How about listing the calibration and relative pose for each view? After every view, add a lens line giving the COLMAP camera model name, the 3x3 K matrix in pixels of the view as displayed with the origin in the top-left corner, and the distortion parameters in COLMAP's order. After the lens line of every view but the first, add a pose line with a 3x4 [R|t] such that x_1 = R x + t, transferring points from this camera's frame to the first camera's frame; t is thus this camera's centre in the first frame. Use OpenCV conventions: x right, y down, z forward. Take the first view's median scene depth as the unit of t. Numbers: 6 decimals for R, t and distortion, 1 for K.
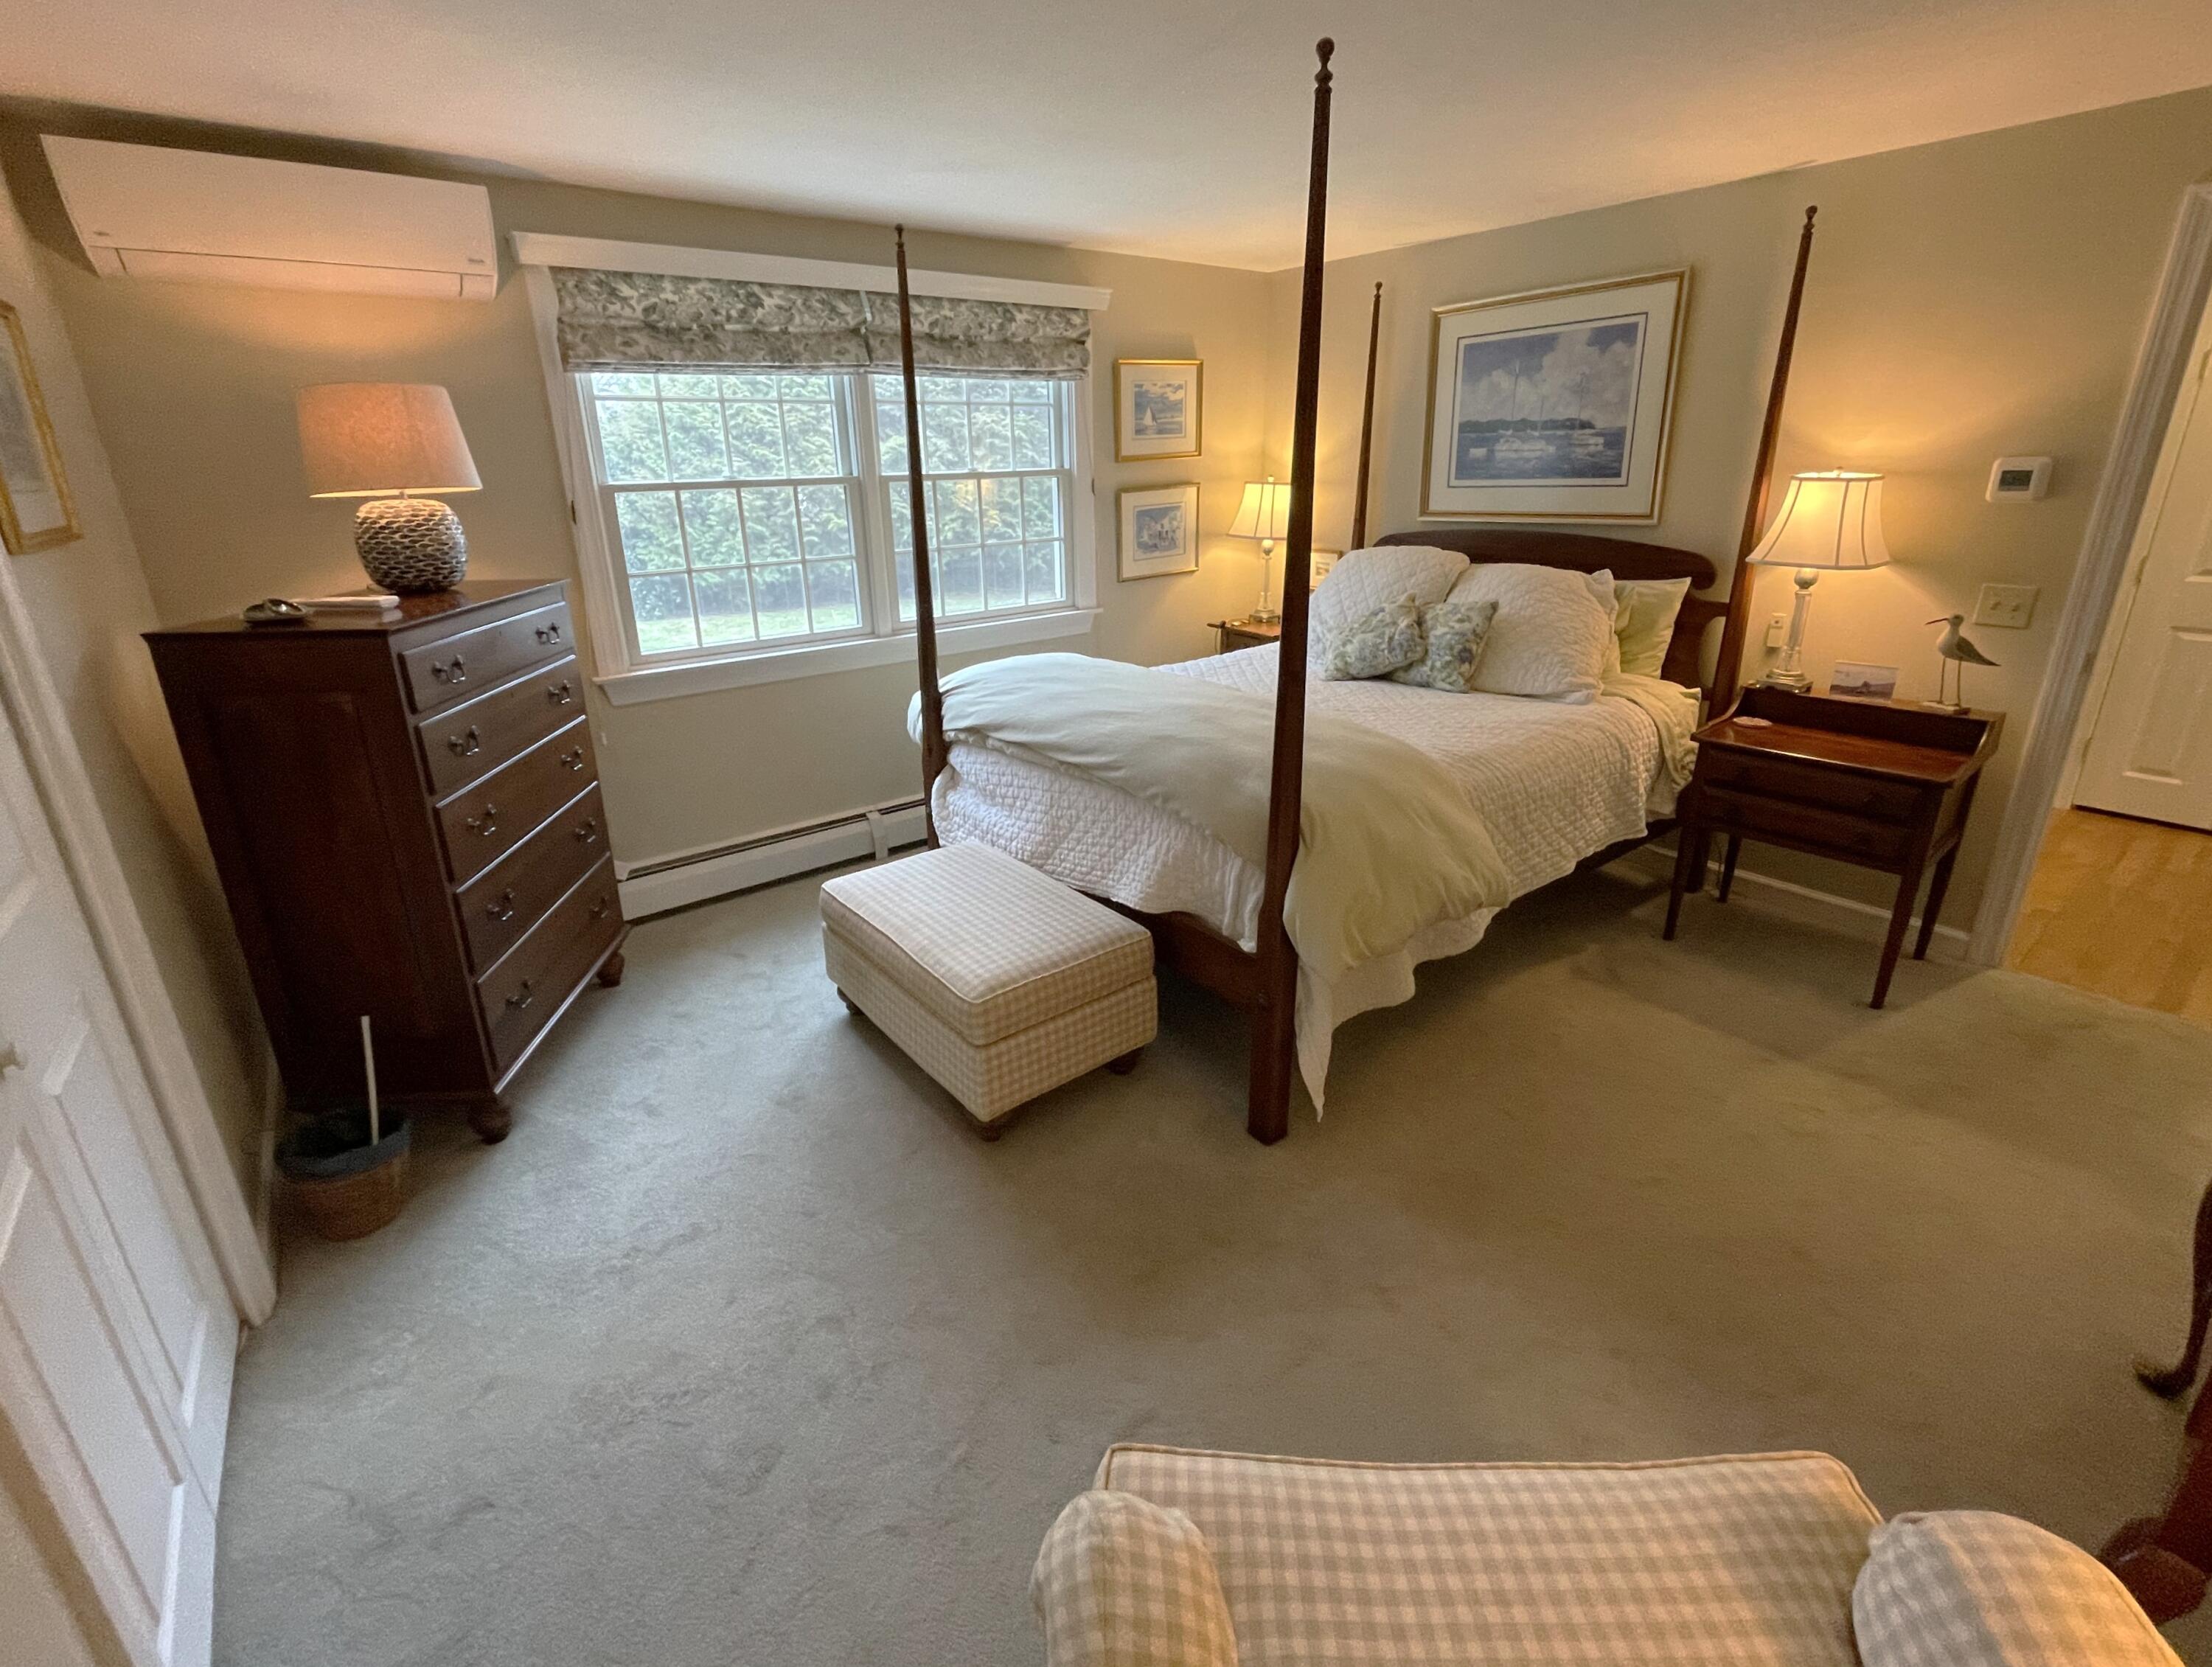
lens RADIAL K [[993.6, 0, 1097.6], [0, 993.6, 813.4], [0, 0, 1]] dist [0.002208, 0.000189]
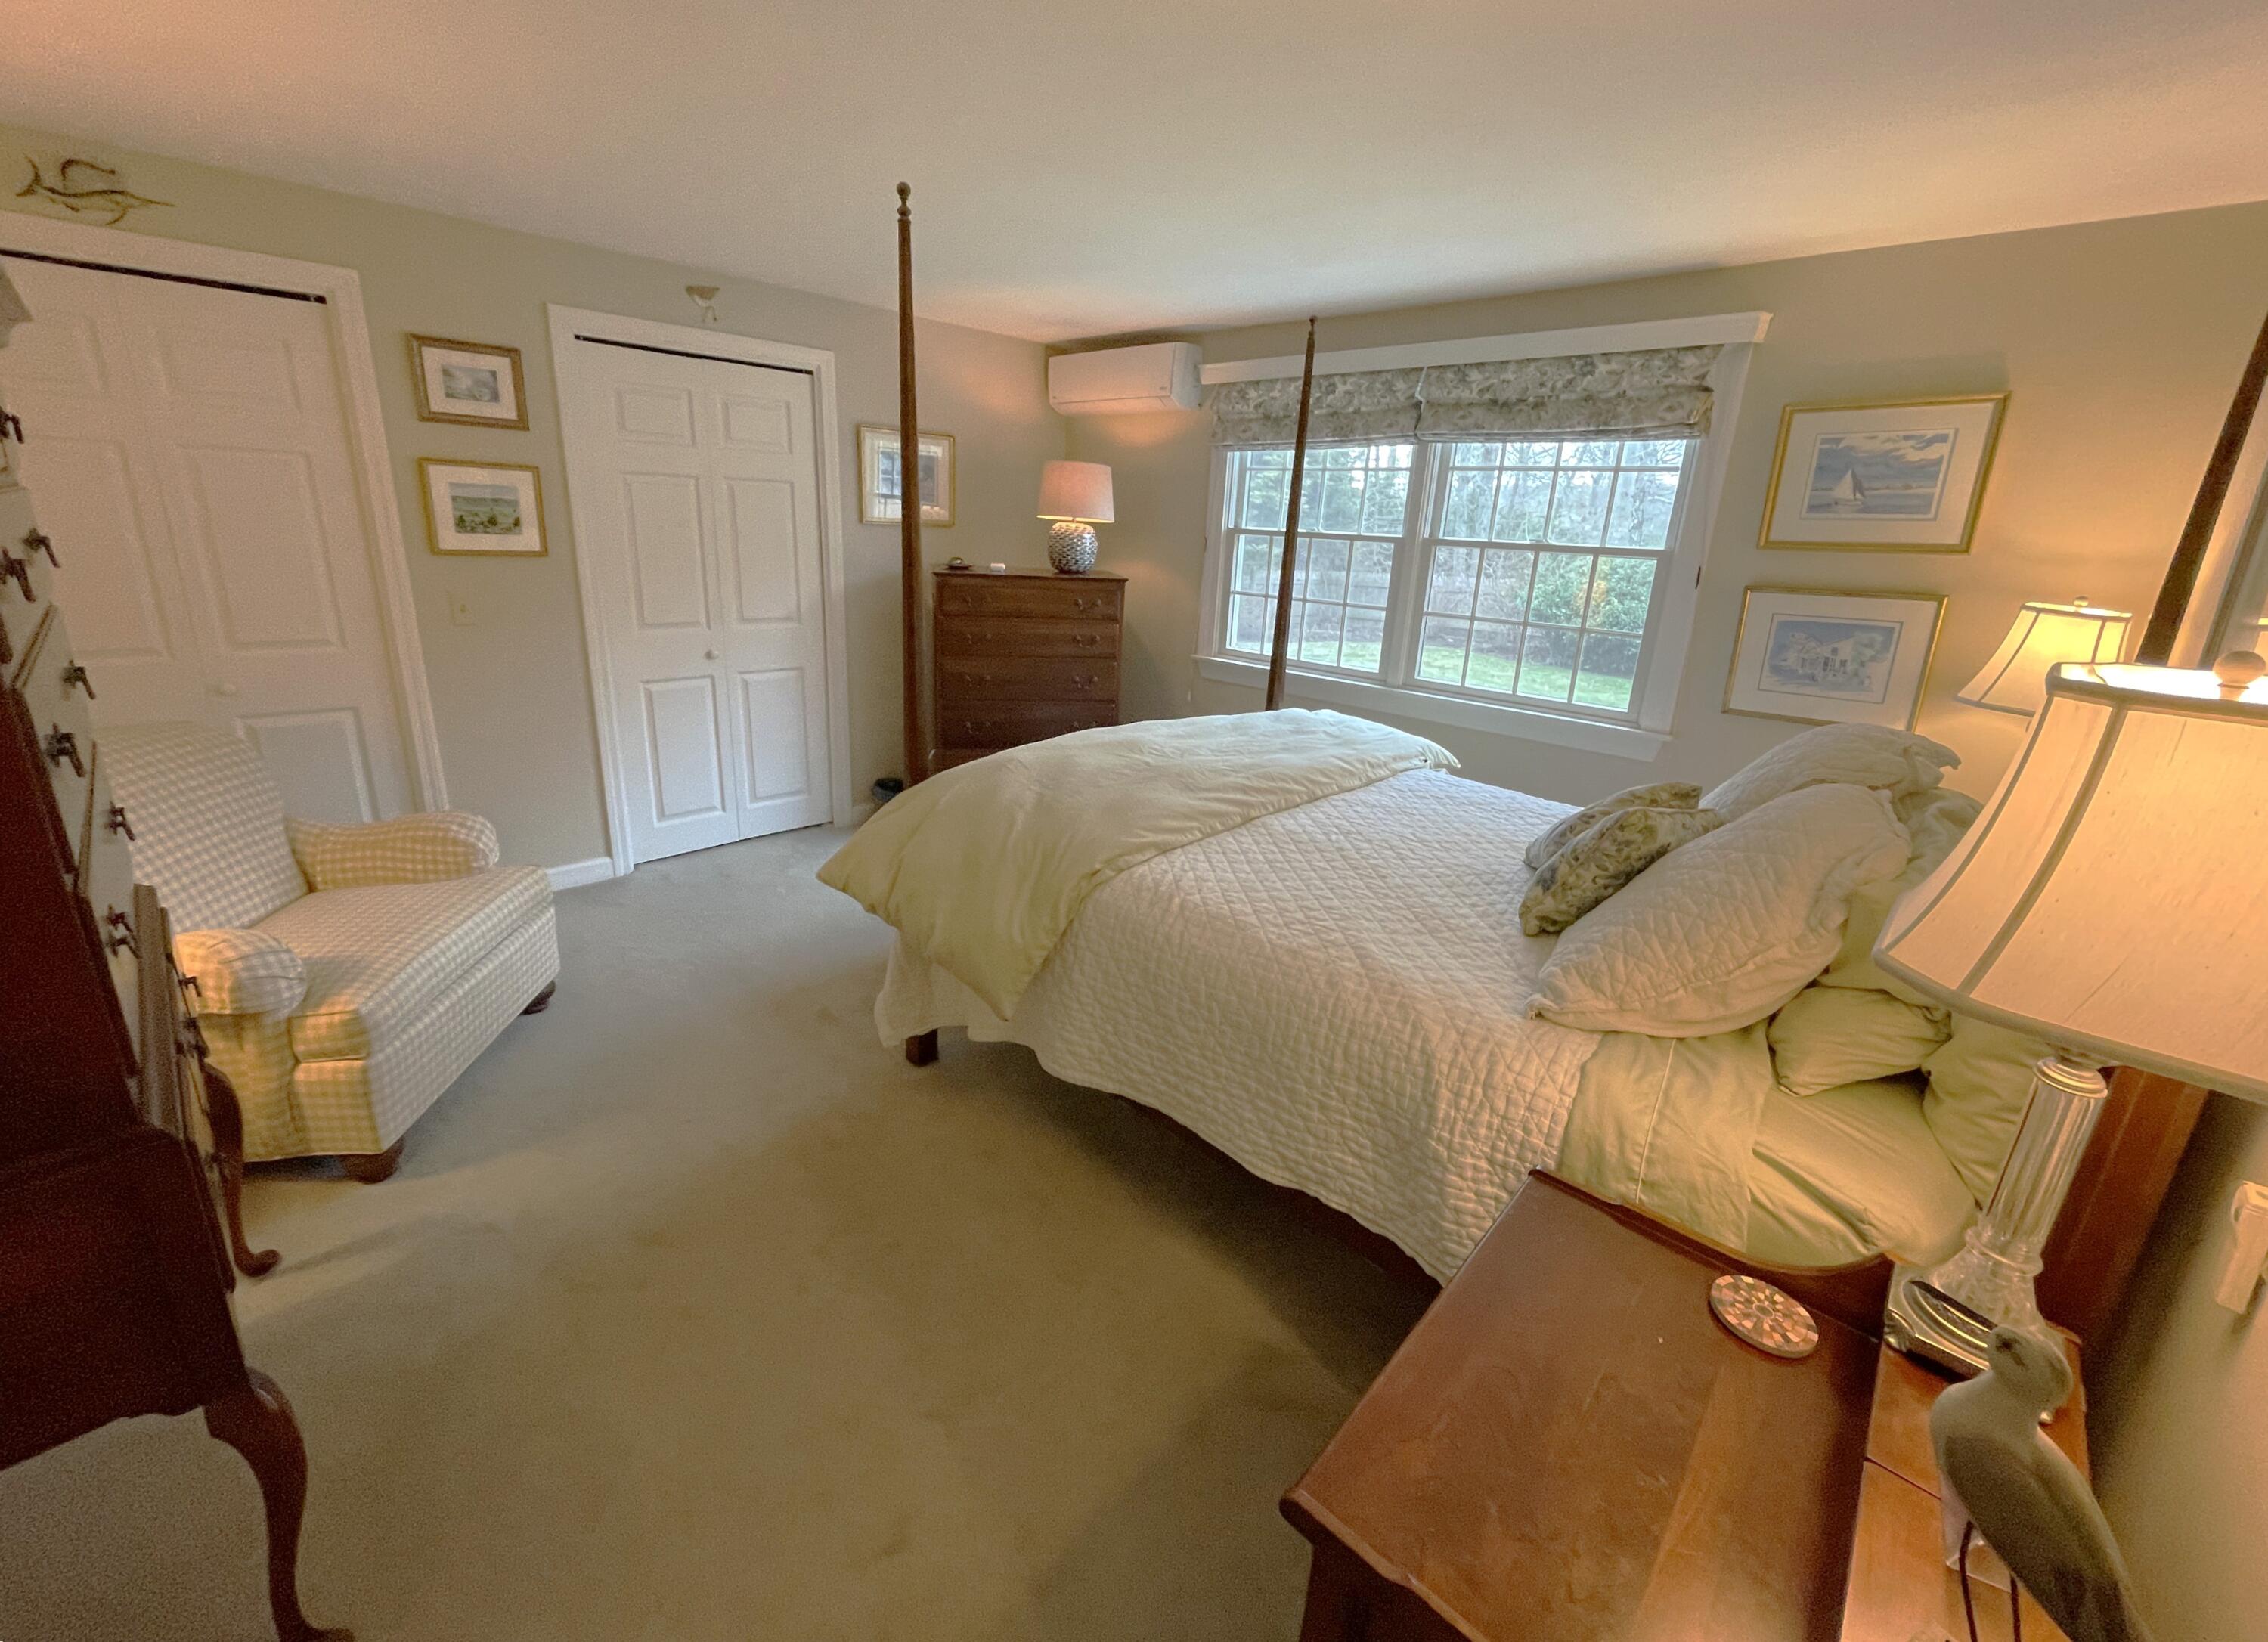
lens RADIAL K [[984.9, 0, 1130.4], [0, 984.9, 830.4], [0, 0, 1]] dist [0.000885, -0.000041]
pose [[0.105623, 0.335433, -0.936124, 0.799576], [-0.375959, 0.884986, 0.274690, -0.229636], [0.920597, 0.322930, 0.219584, 0.571384]]
